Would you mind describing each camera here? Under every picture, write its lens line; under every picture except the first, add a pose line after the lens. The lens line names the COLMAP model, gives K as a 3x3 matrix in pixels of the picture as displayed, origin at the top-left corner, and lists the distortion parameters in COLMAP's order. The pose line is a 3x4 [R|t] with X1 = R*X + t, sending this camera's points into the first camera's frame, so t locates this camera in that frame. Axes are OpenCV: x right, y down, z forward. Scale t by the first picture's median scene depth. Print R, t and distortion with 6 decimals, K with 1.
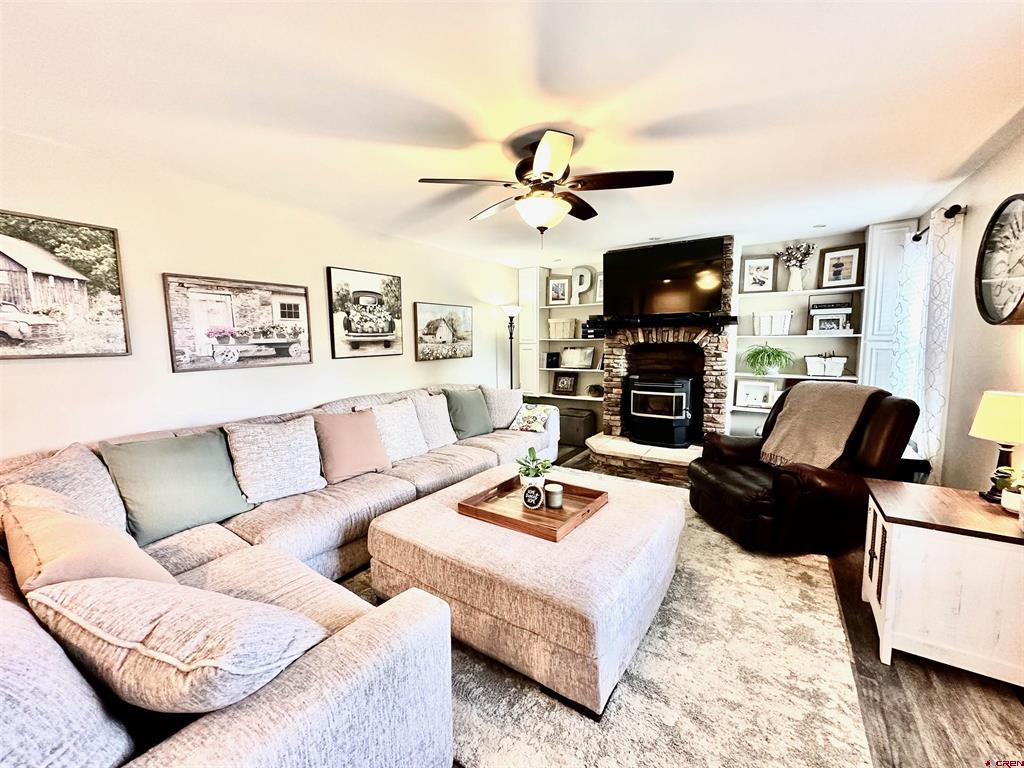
lens RADIAL K [[408.4, 0, 512.0], [0, 408.4, 384.0], [0, 0, 1]] dist [-0.000788, -0.000084]
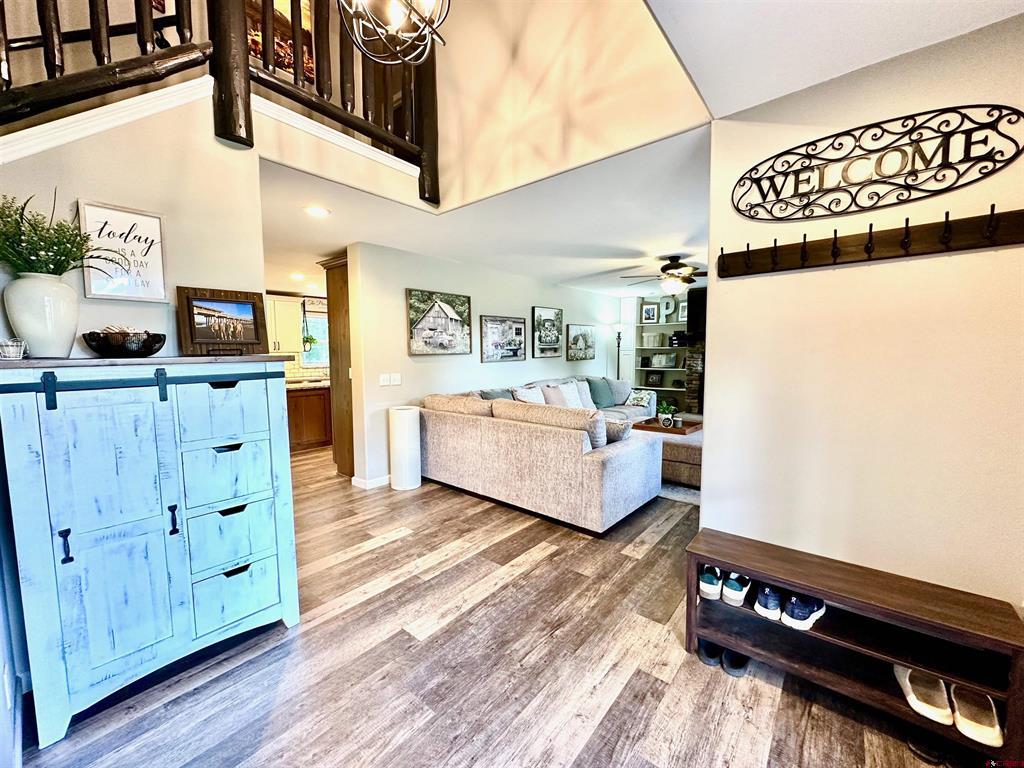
lens RADIAL K [[408.4, 0, 512.0], [0, 408.4, 384.0], [0, 0, 1]] dist [-0.000788, -0.000084]
pose [[0.993354, 0.010621, -0.114604, -0.297542], [-0.013174, 0.999681, -0.021546, 0.081106], [0.114339, 0.022913, 0.993178, -0.689133]]
